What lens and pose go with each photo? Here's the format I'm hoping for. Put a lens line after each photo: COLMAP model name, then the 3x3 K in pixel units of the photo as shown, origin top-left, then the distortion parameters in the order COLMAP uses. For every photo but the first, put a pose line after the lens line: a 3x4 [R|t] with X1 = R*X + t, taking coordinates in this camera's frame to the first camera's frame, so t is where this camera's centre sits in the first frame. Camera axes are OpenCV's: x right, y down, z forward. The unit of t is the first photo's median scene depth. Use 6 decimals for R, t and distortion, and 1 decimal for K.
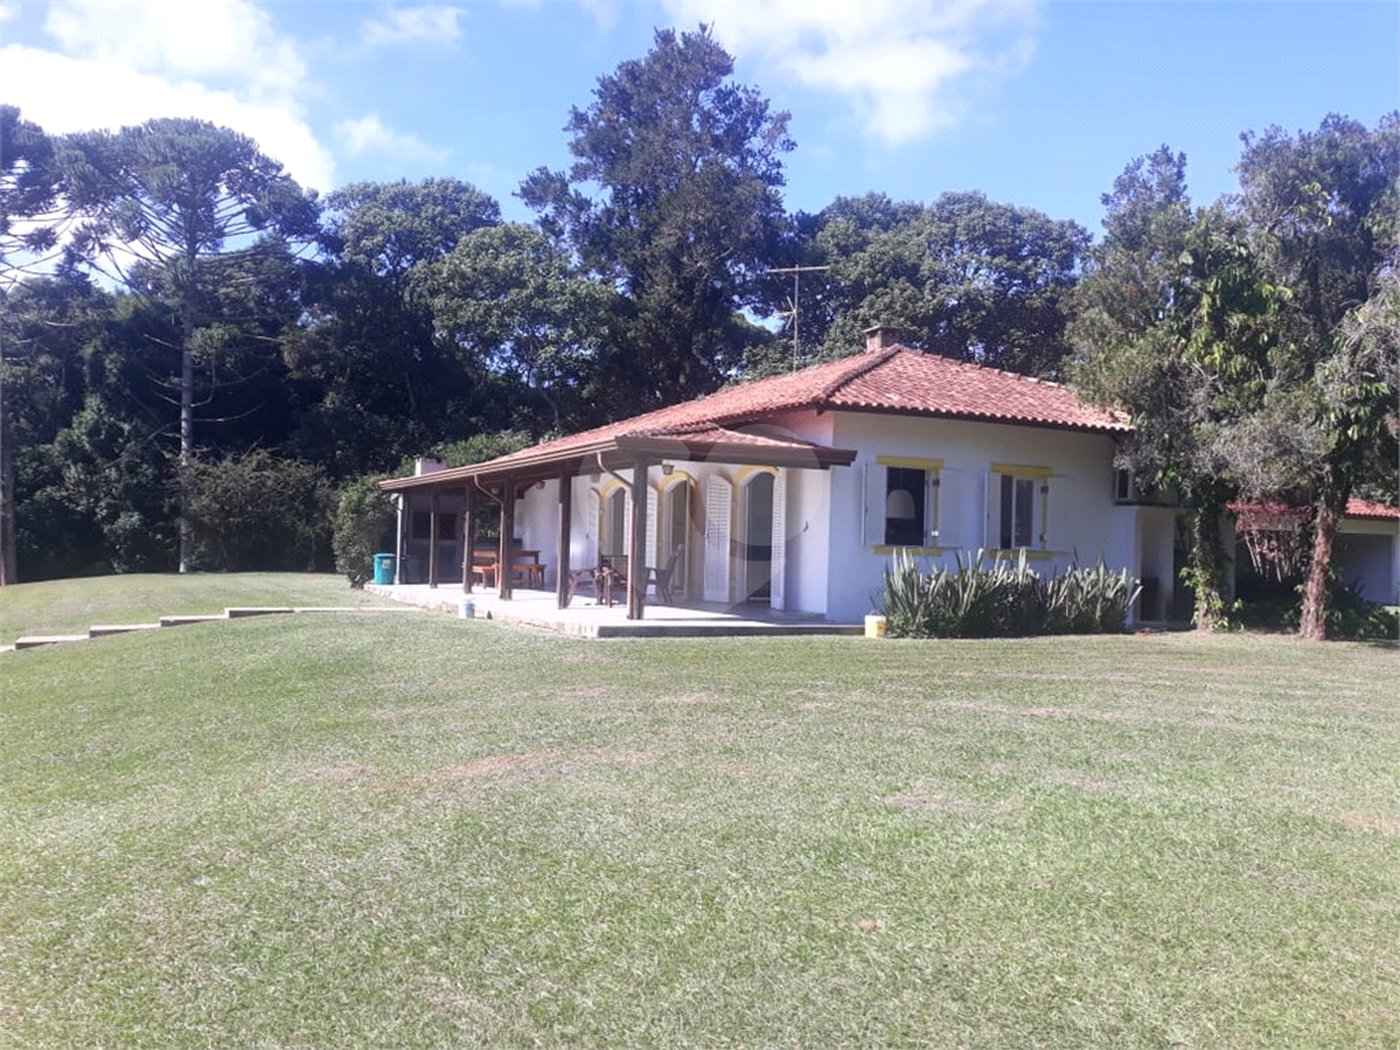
lens RADIAL K [[1150.3, 0, 700.1], [0, 1150.3, 486.7], [0, 0, 1]] dist [0.081223, -0.078946]
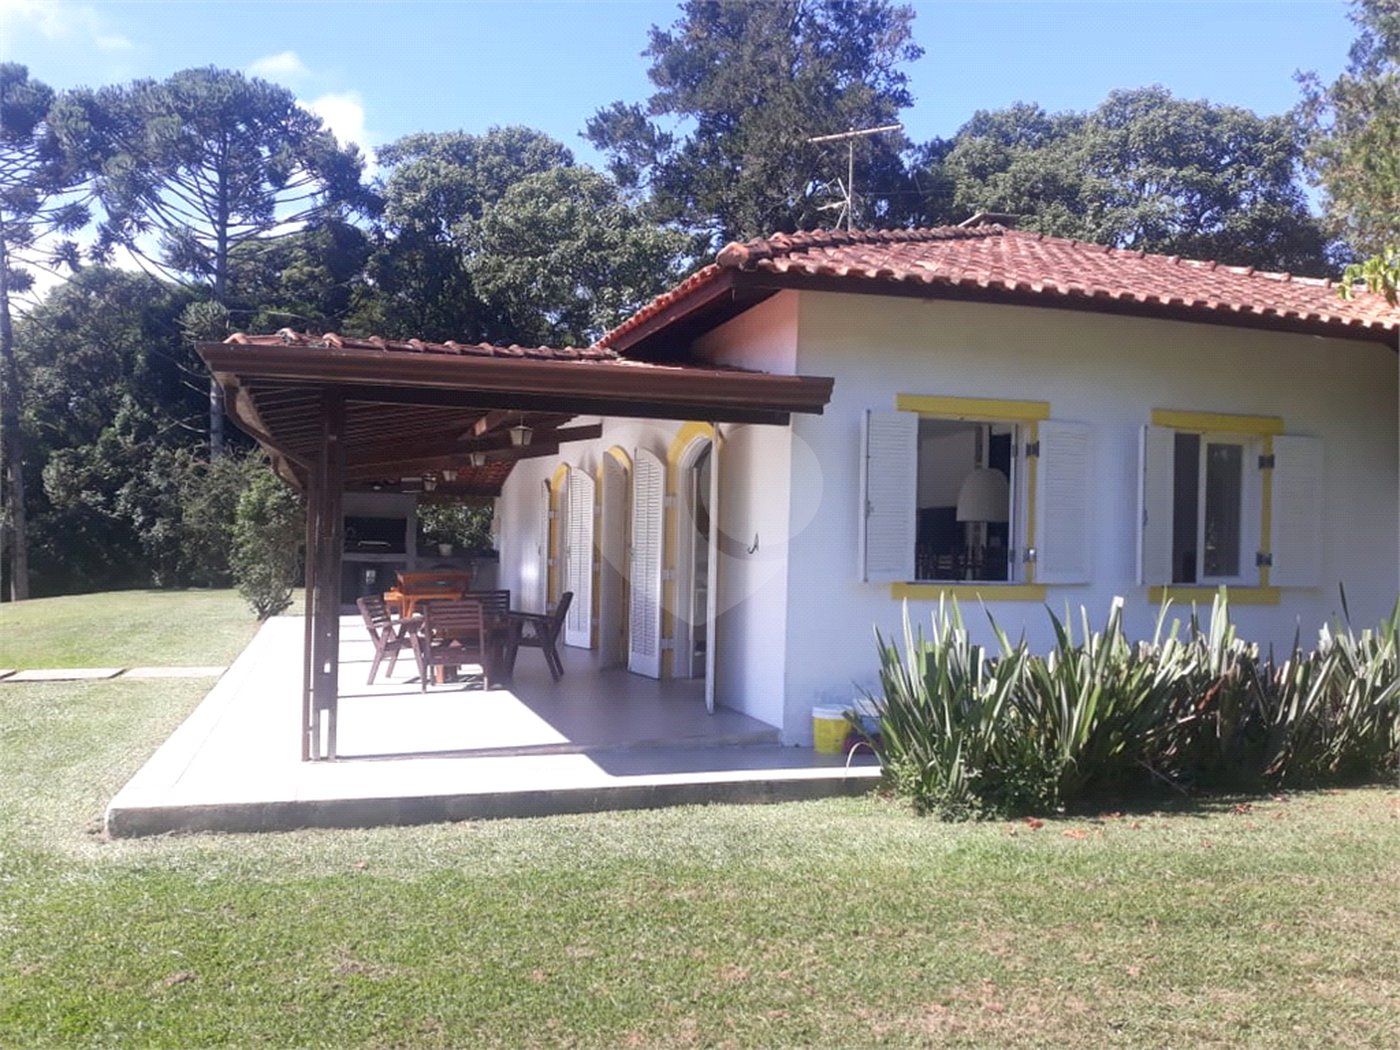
lens RADIAL K [[1145.8, 0, 707.0], [0, 1145.8, 530.2], [0, 0, 1]] dist [-0.011571, 0.021671]
pose [[0.988548, -0.010231, -0.150559, 0.056682], [0.016150, 0.999142, 0.038145, 0.003747], [0.150040, -0.040140, 0.987865, 0.202530]]
